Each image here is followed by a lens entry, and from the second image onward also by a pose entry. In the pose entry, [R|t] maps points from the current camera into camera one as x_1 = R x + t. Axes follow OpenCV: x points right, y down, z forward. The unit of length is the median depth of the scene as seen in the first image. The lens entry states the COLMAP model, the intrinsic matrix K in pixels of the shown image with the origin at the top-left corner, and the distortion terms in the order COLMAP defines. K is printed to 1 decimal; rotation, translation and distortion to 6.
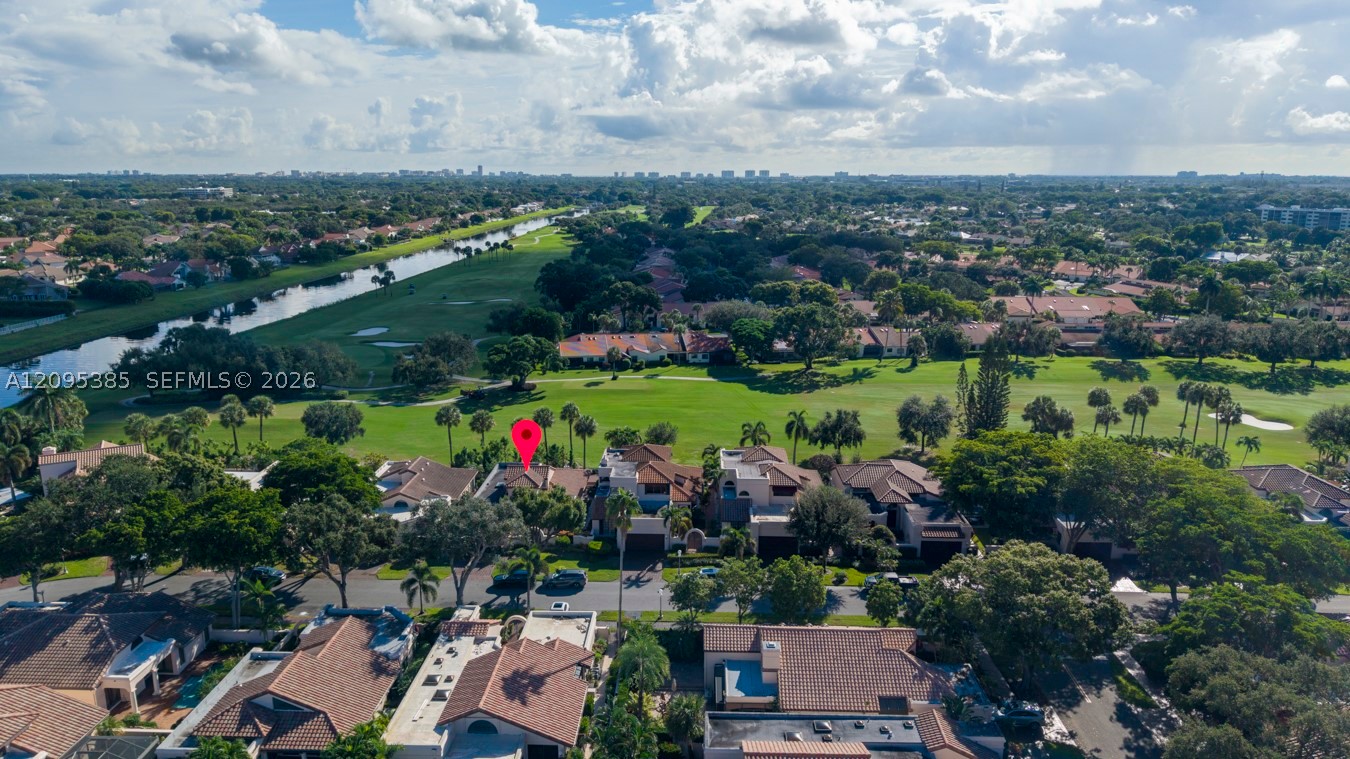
lens RADIAL K [[903.9, 0, 682.1], [0, 903.9, 372.6], [0, 0, 1]] dist [0.032861, -0.044197]
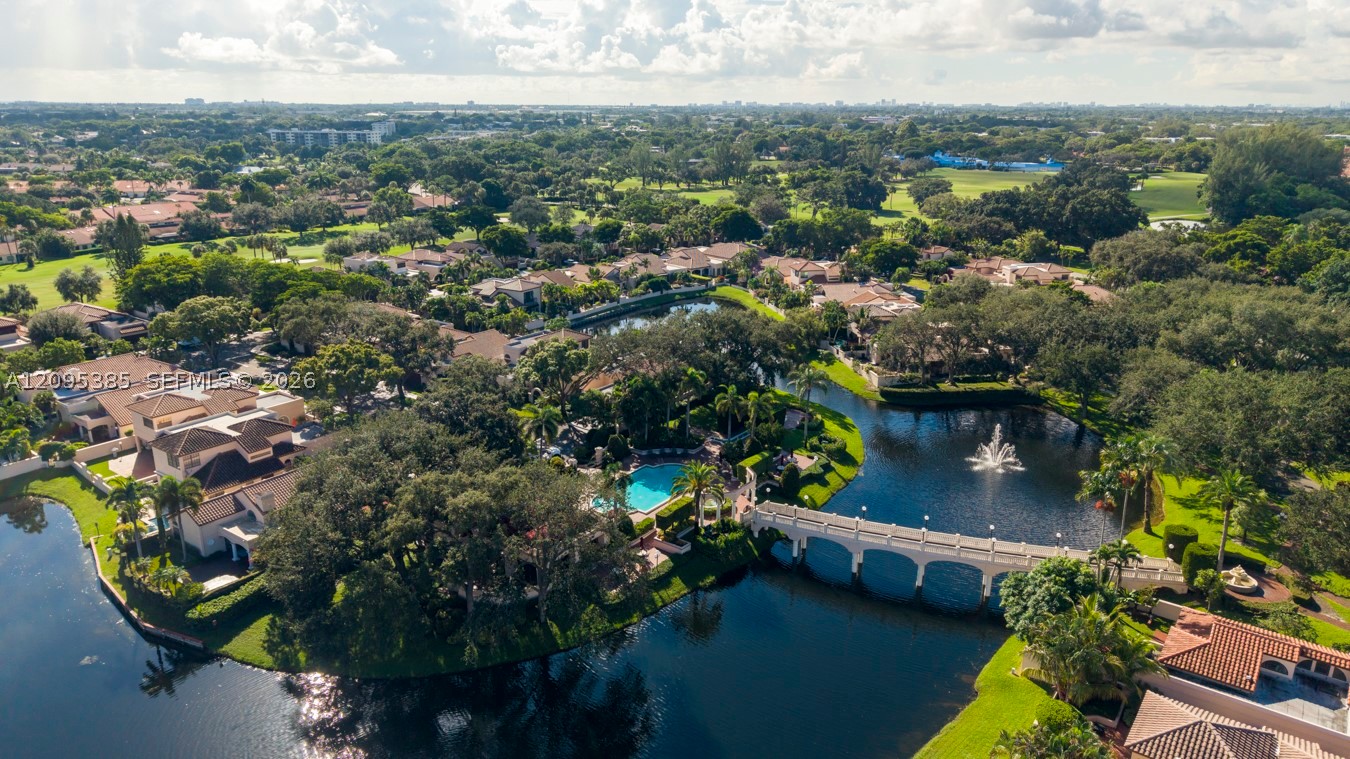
lens RADIAL K [[903.9, 0, 666.7], [0, 903.9, 381.6], [0, 0, 1]] dist [0.032861, -0.044197]
pose [[0.574976, -0.235327, 0.783597, -0.133075], [0.168447, 0.971273, 0.168090, 0.045194], [-0.800642, 0.035347, 0.598099, -0.210300]]
